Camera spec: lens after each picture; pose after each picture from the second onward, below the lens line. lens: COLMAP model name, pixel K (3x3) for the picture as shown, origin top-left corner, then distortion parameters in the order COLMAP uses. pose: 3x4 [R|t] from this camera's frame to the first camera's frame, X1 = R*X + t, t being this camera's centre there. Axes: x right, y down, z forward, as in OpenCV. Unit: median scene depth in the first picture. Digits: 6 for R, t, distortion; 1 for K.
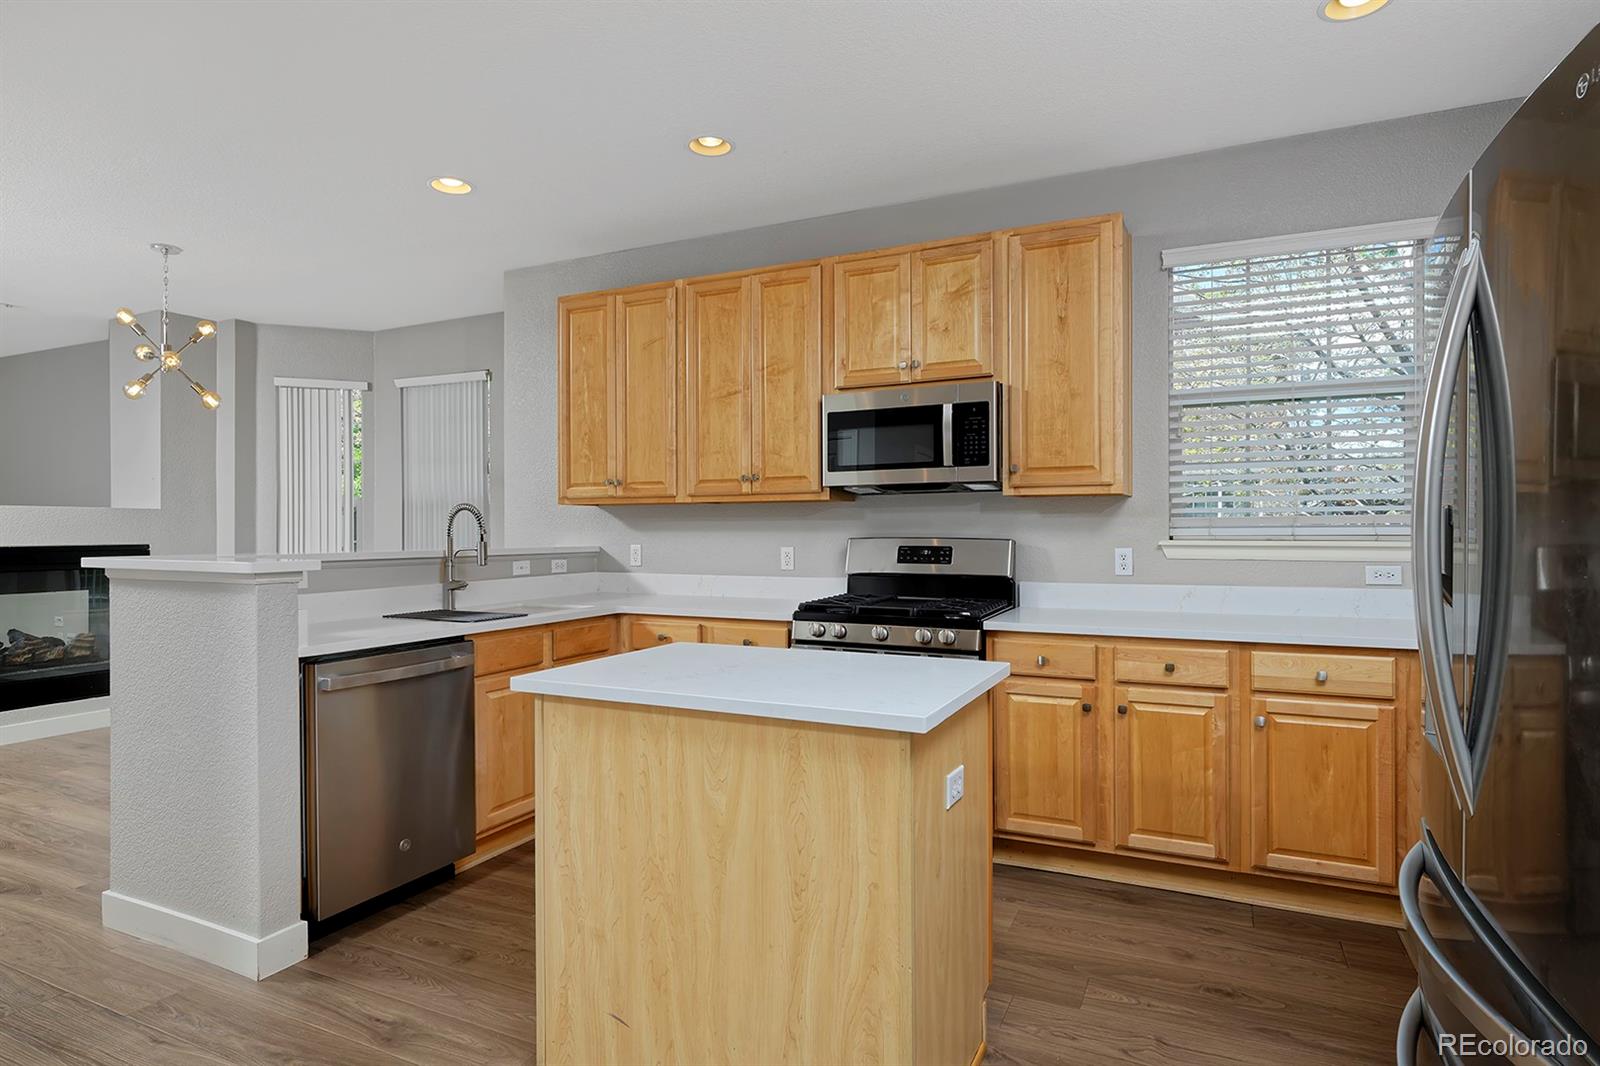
lens RADIAL K [[873.3, 0, 802.0], [0, 873.3, 534.7], [0, 0, 1]] dist [-0.005227, -0.001759]
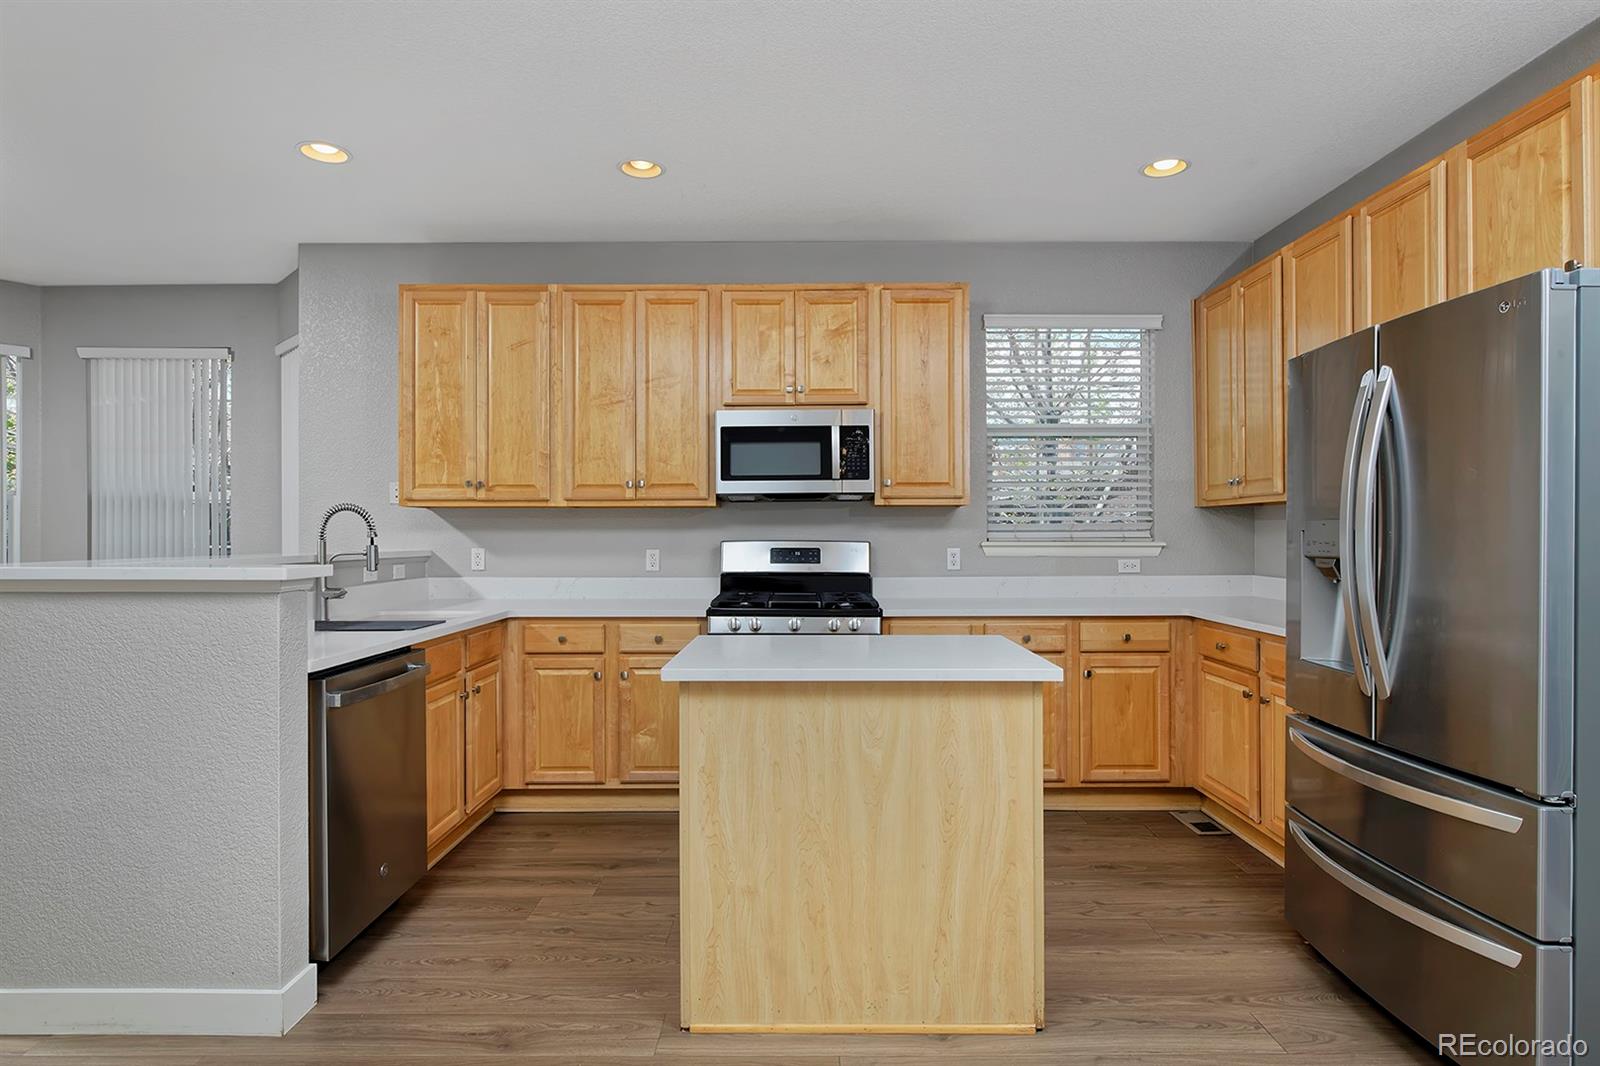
lens RADIAL K [[855.6, 0, 807.5], [0, 855.6, 534.1], [0, 0, 1]] dist [-0.000764, -0.000589]
pose [[0.903735, 0.000724, 0.428091, -0.339553], [0.001463, 0.999988, -0.004778, 0.000639], [-0.428089, 0.004944, 0.903723, -0.019487]]
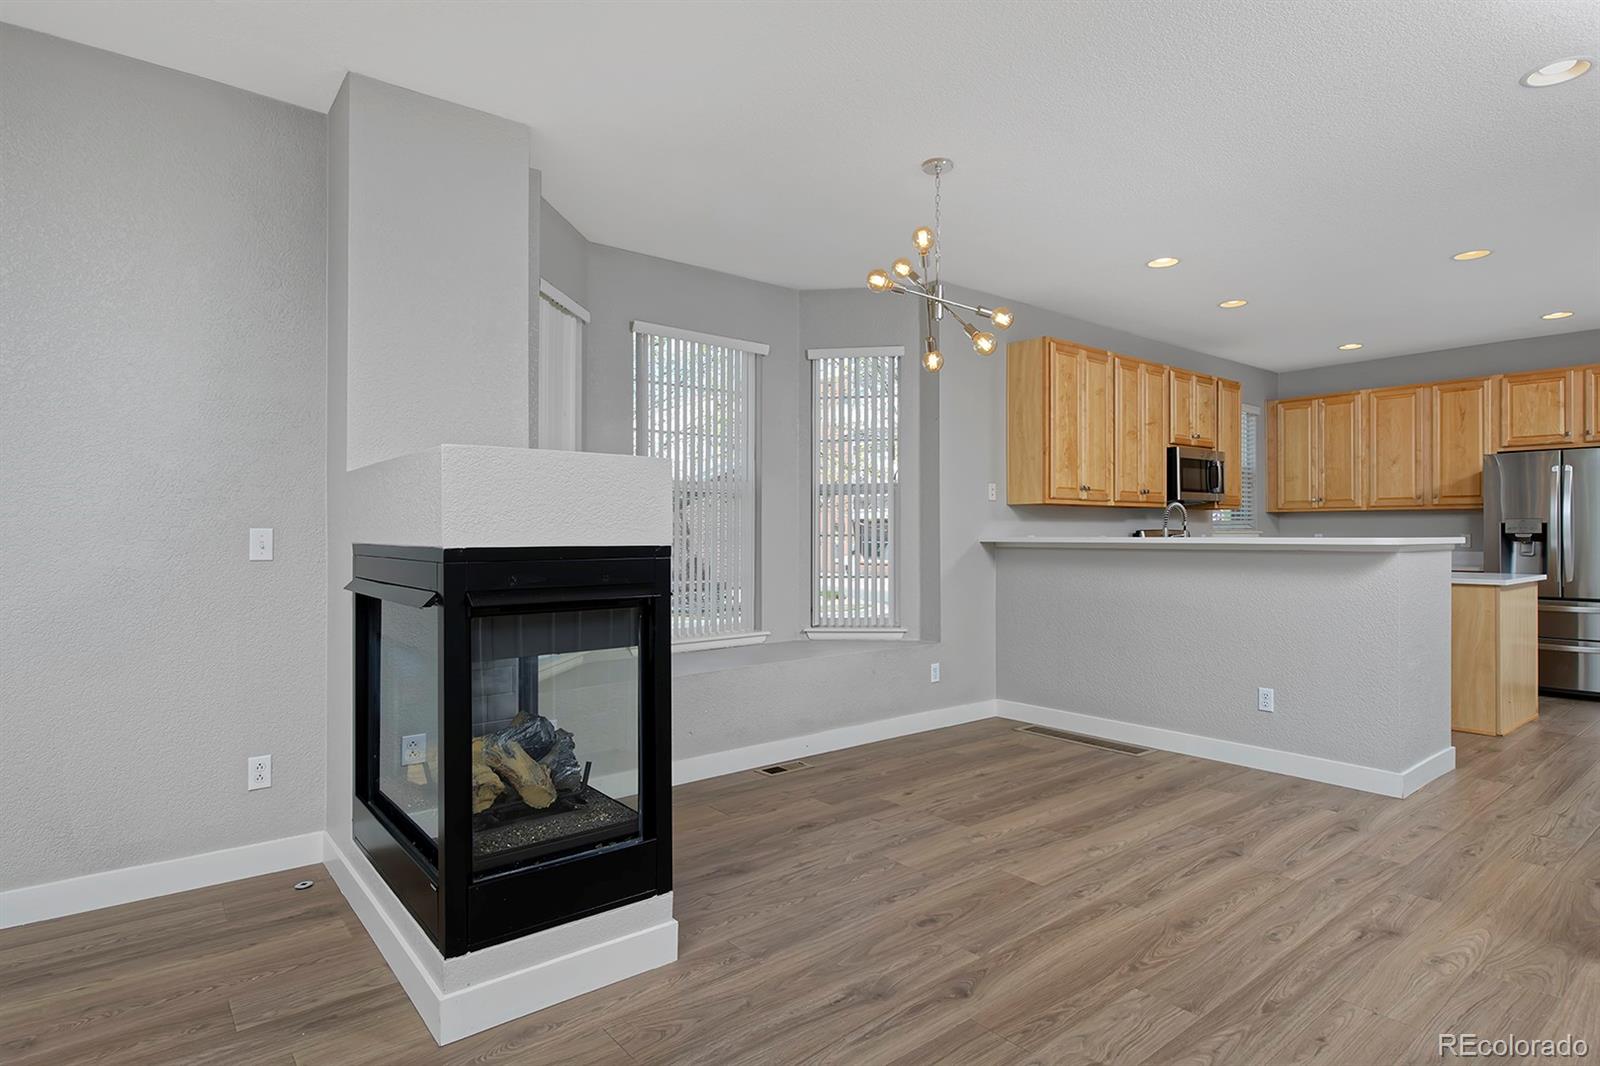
lens RADIAL K [[854.5, 0, 800.0], [0, 854.5, 533.0], [0, 0, 1]] dist [0.001238, 0.000743]
pose [[0.427802, 0.000481, 0.903872, -1.874294], [0.004760, 0.999985, -0.002785, 0.012110], [-0.903860, 0.005493, 0.427793, 0.978041]]
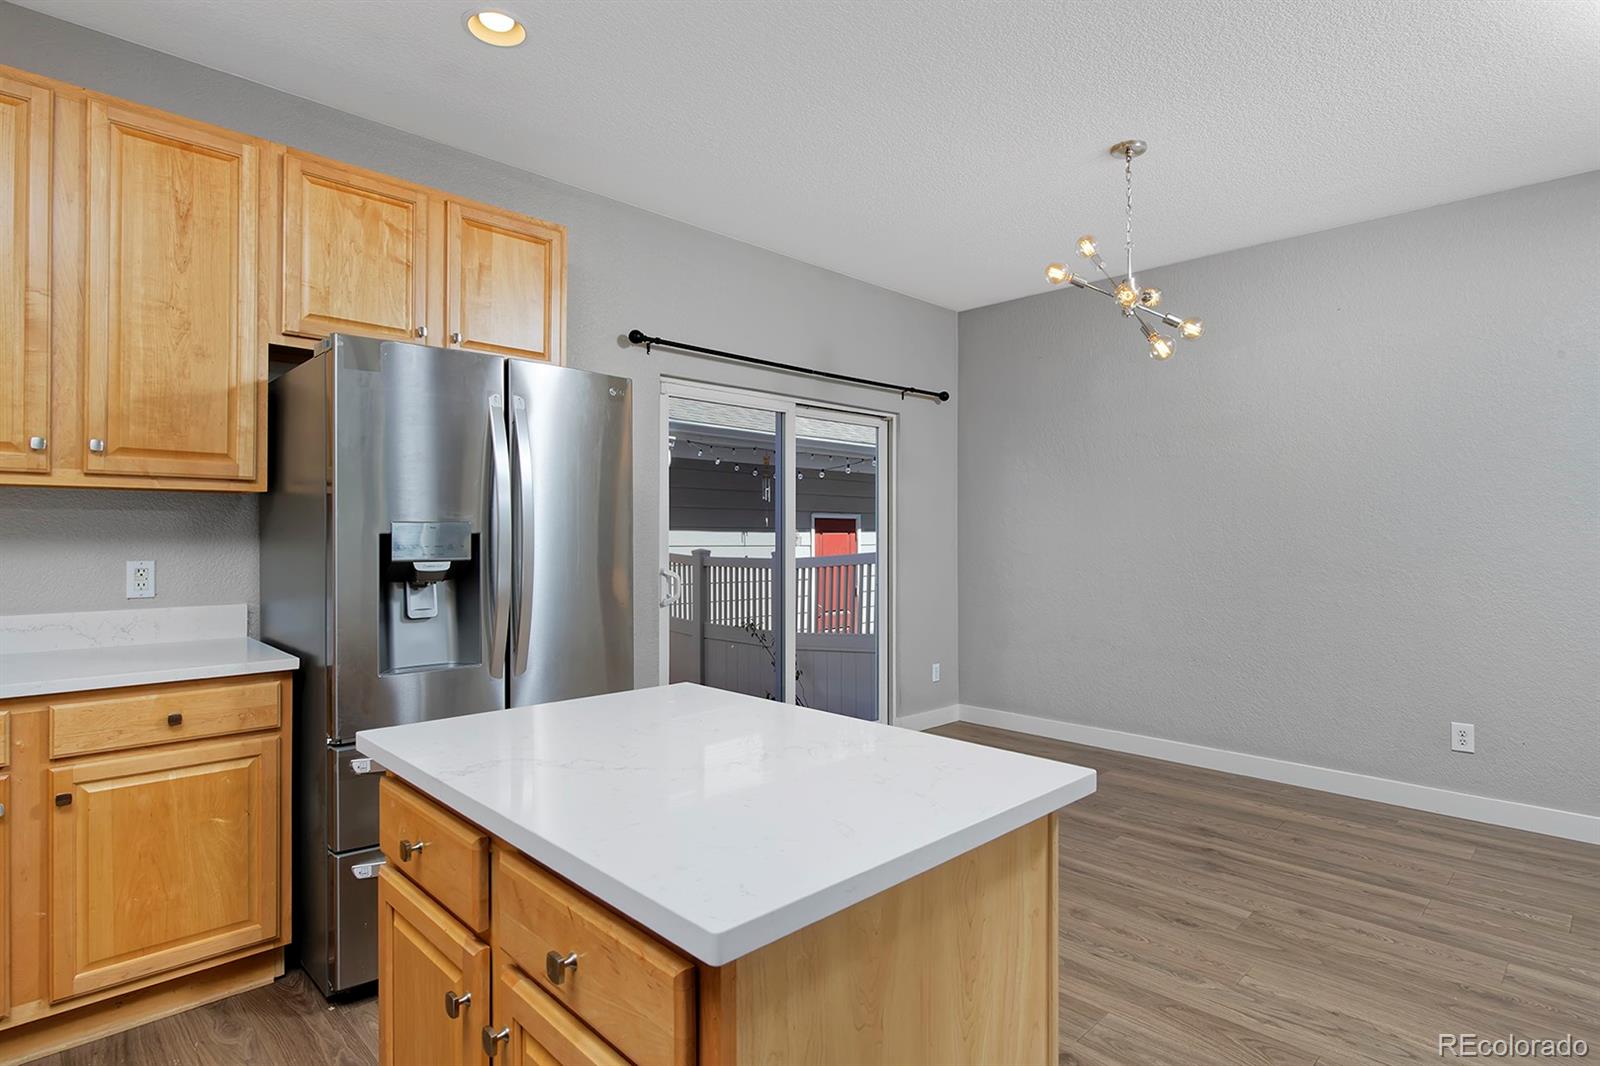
lens RADIAL K [[820.8, 0, 800.0], [0, 820.8, 533.0], [0, 0, 1]] dist [-0.002821, 0.000970]
pose [[-0.938988, -0.001000, 0.343948, -0.179058], [0.000100, 0.999995, 0.003180, -0.007971], [-0.343949, 0.003021, -0.938983, 0.889347]]
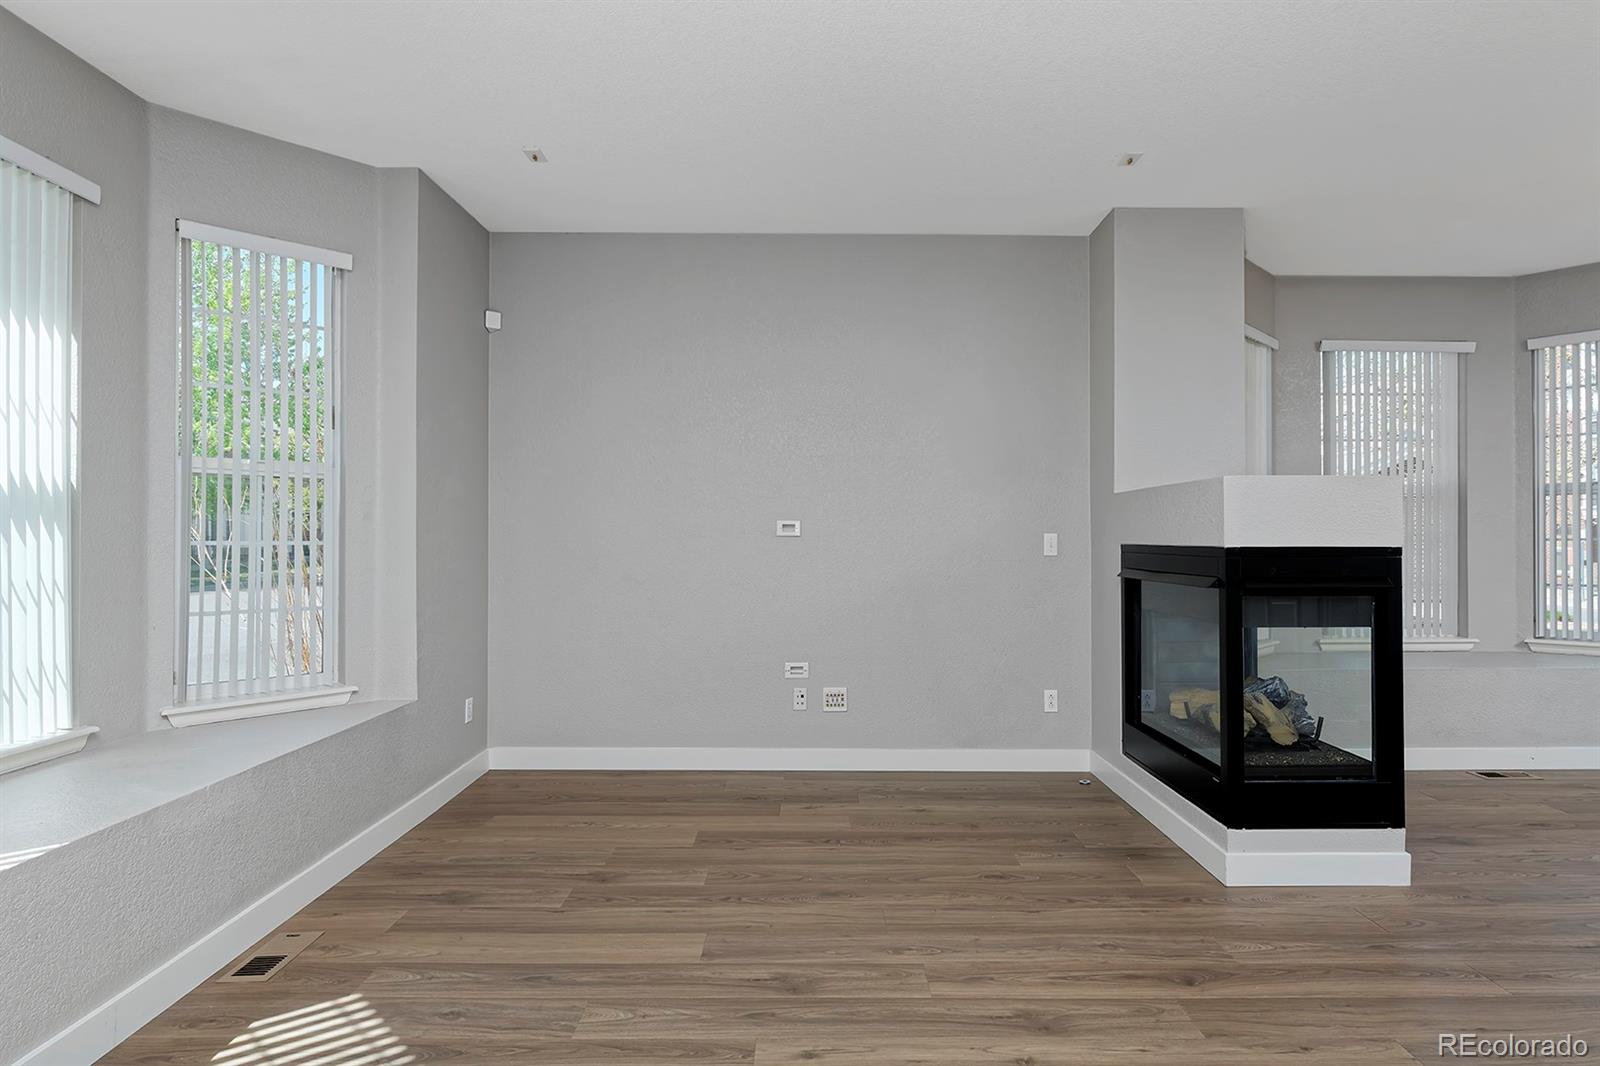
lens RADIAL K [[854.8, 0, 808.5], [0, 854.8, 530.9], [0, 0, 1]] dist [-0.003915, -0.000713]
pose [[0.899494, 0.004433, 0.436911, -2.180839], [0.000808, 0.999930, -0.011808, 0.013262], [-0.436933, 0.010974, 0.899427, 0.868876]]
